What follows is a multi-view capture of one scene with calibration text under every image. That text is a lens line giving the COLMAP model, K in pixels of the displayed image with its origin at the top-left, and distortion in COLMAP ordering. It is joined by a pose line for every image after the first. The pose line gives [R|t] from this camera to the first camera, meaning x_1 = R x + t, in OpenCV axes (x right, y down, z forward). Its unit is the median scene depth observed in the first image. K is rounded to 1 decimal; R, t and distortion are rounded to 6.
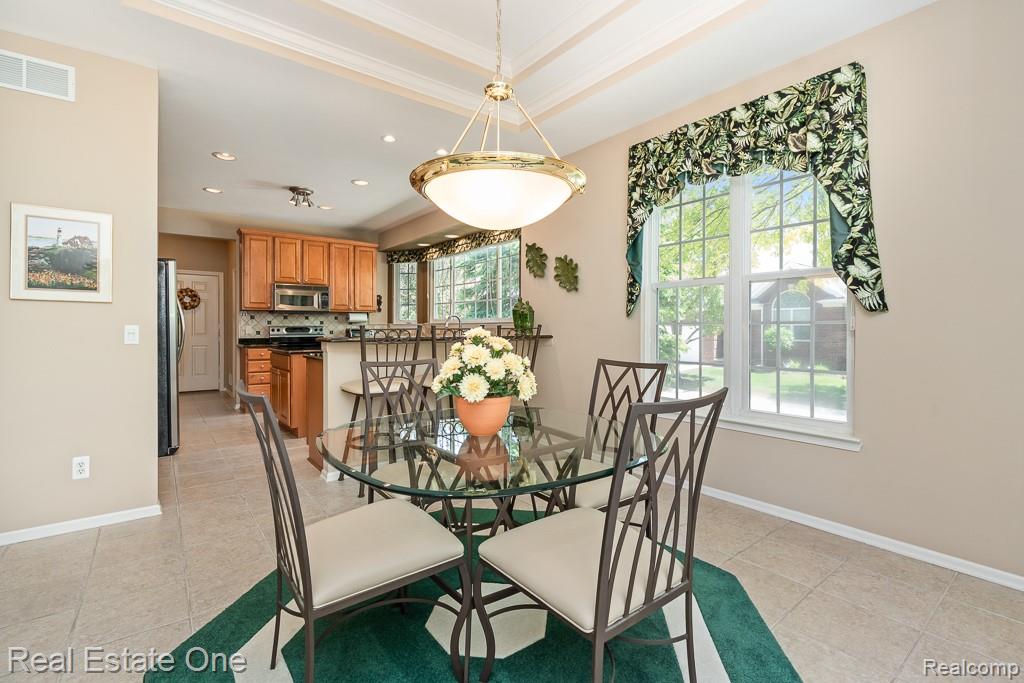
lens RADIAL K [[461.0, 0, 507.5], [0, 461.0, 330.8], [0, 0, 1]] dist [-0.002069, -0.000391]
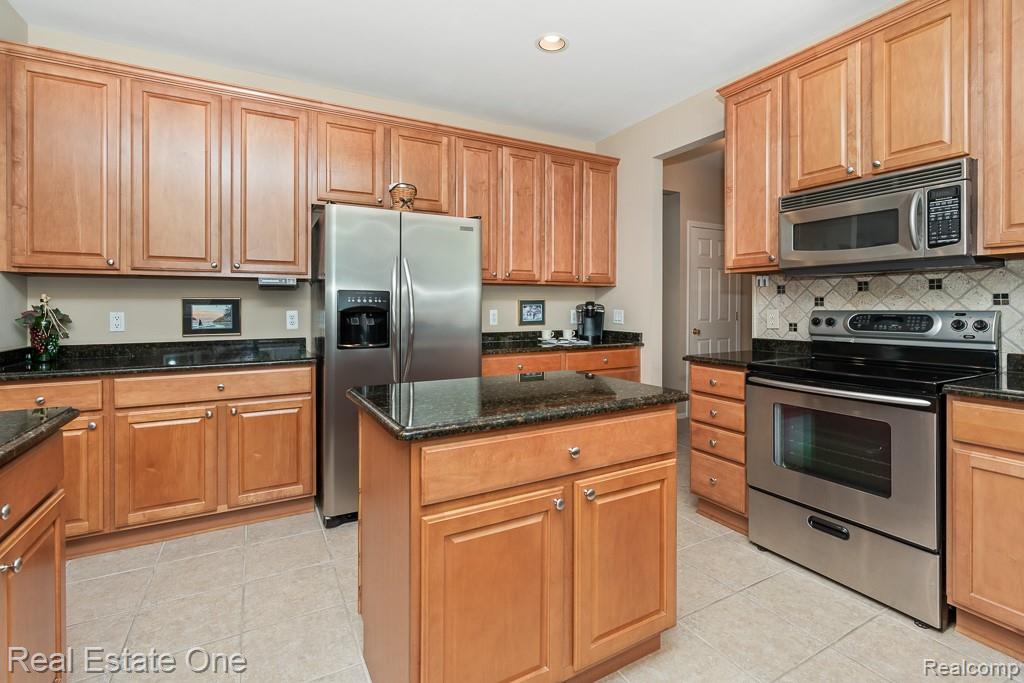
lens RADIAL K [[471.9, 0, 514.1], [0, 471.9, 304.2], [0, 0, 1]] dist [0.001242, 0.000859]
pose [[-0.140452, -0.005690, -0.990071, -0.171024], [-0.006551, 0.999967, -0.004817, -0.022809], [0.990066, 0.005809, -0.140485, 1.507310]]
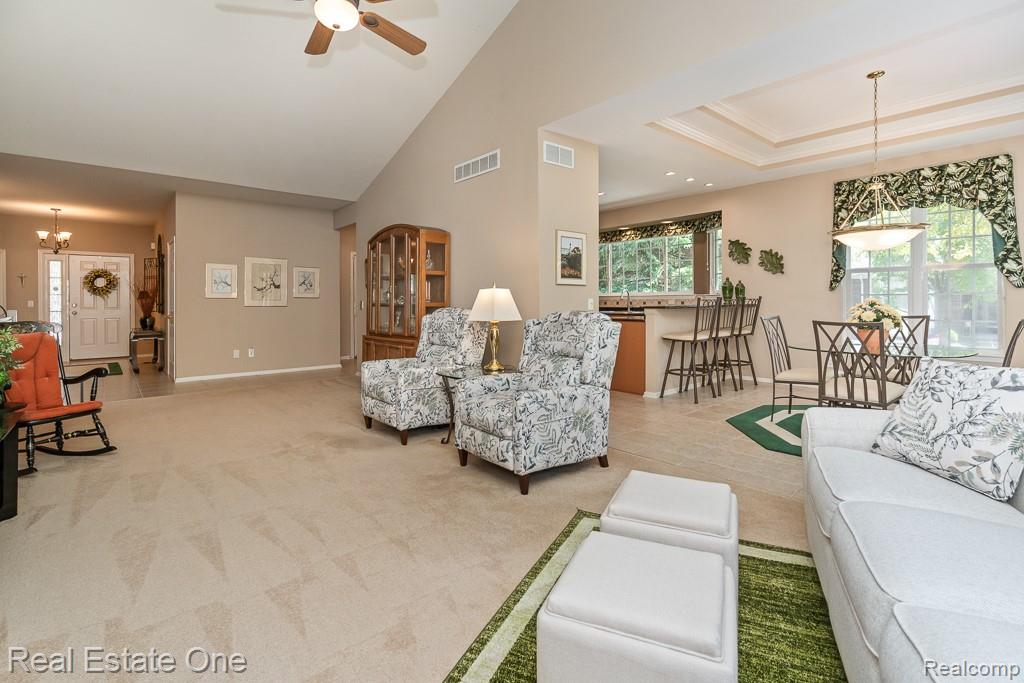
lens RADIAL K [[471.9, 0, 514.1], [0, 471.9, 304.2], [0, 0, 1]] dist [0.001242, 0.000859]
pose [[0.998375, -0.008686, 0.056317, -0.886623], [0.008612, 0.999962, 0.001560, 0.002761], [-0.056328, -0.001072, 0.998412, -0.524785]]
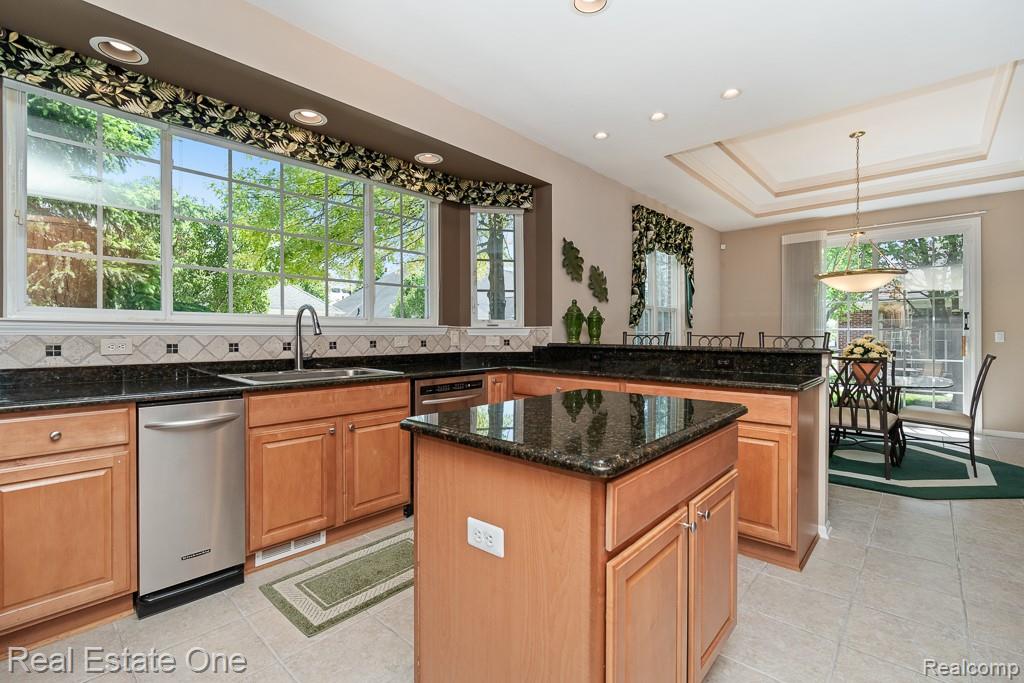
lens RADIAL K [[463.0, 0, 512.0], [0, 463.0, 341.5], [0, 0, 1]] dist [0.011348, 0.000208]
pose [[-0.190708, -0.021790, 0.981405, -1.012039], [0.007787, 0.999689, 0.023709, -0.019334], [-0.981616, 0.012164, -0.190479, 1.593565]]
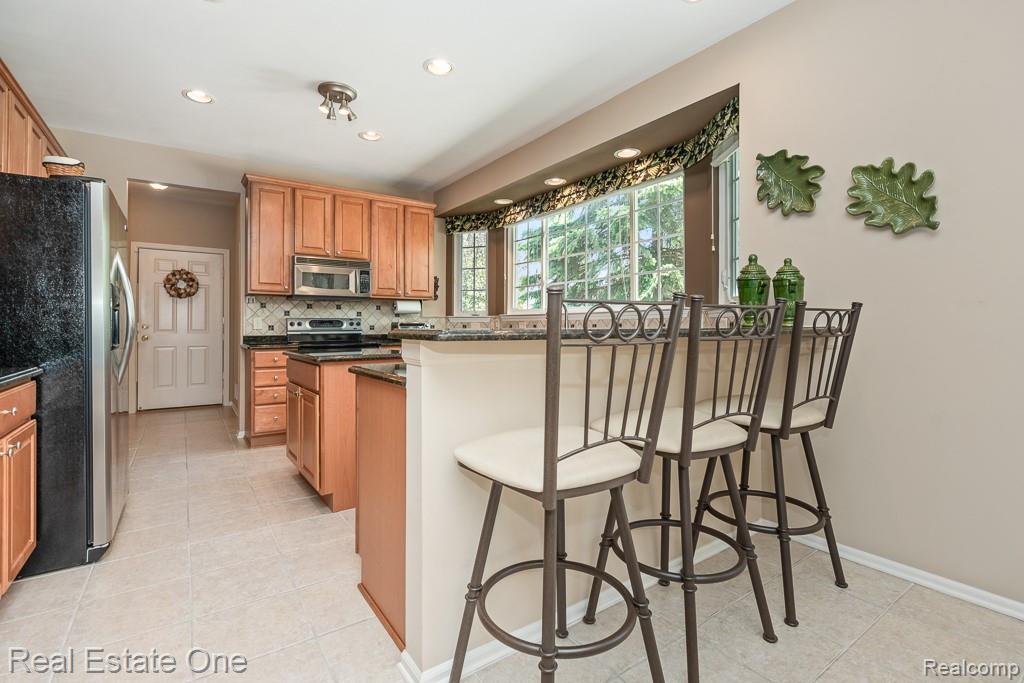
lens RADIAL K [[474.7, 0, 505.1], [0, 474.7, 323.1], [0, 0, 1]] dist [-0.000903, 0.000089]
pose [[0.998615, -0.001629, -0.052583, -0.277818], [0.000884, 0.999899, -0.014187, 0.014388], [0.052600, 0.014121, 0.998516, 0.557751]]
